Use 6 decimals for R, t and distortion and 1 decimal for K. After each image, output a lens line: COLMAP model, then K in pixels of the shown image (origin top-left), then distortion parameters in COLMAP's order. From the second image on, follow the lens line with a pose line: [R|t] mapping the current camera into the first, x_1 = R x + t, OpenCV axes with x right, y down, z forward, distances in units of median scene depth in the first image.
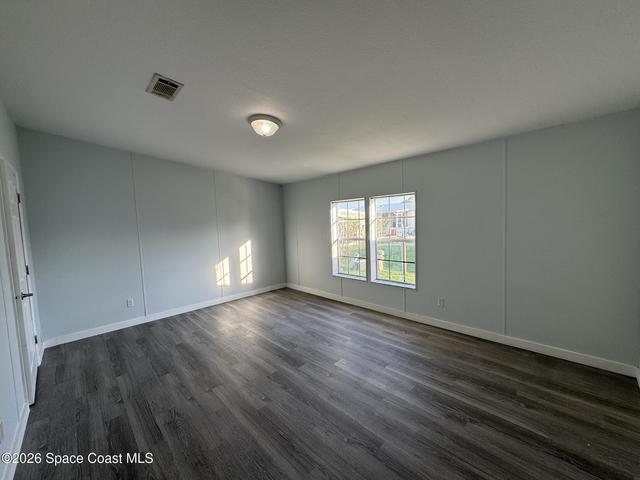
lens RADIAL K [[254.8, 0, 320.0], [0, 254.8, 240.0], [0, 0, 1]] dist [-0.000918, -0.000079]
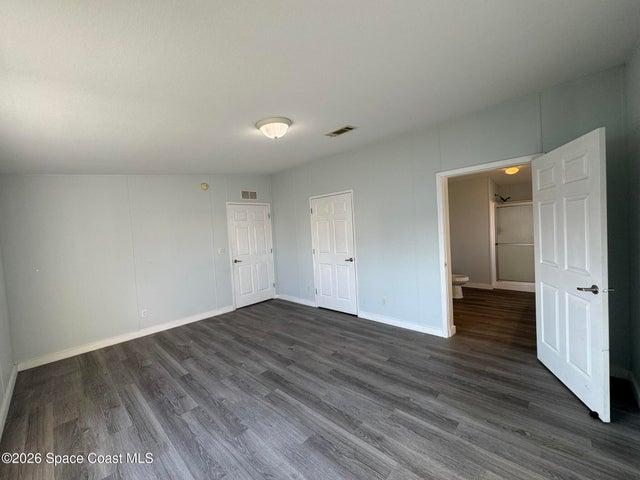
lens RADIAL K [[254.8, 0, 320.0], [0, 254.8, 240.0], [0, 0, 1]] dist [-0.000918, -0.000079]
pose [[-0.994604, 0.095021, -0.041652, -0.313097], [0.089676, 0.989258, 0.115440, -0.139844], [0.052174, 0.111082, -0.992441, 2.031531]]
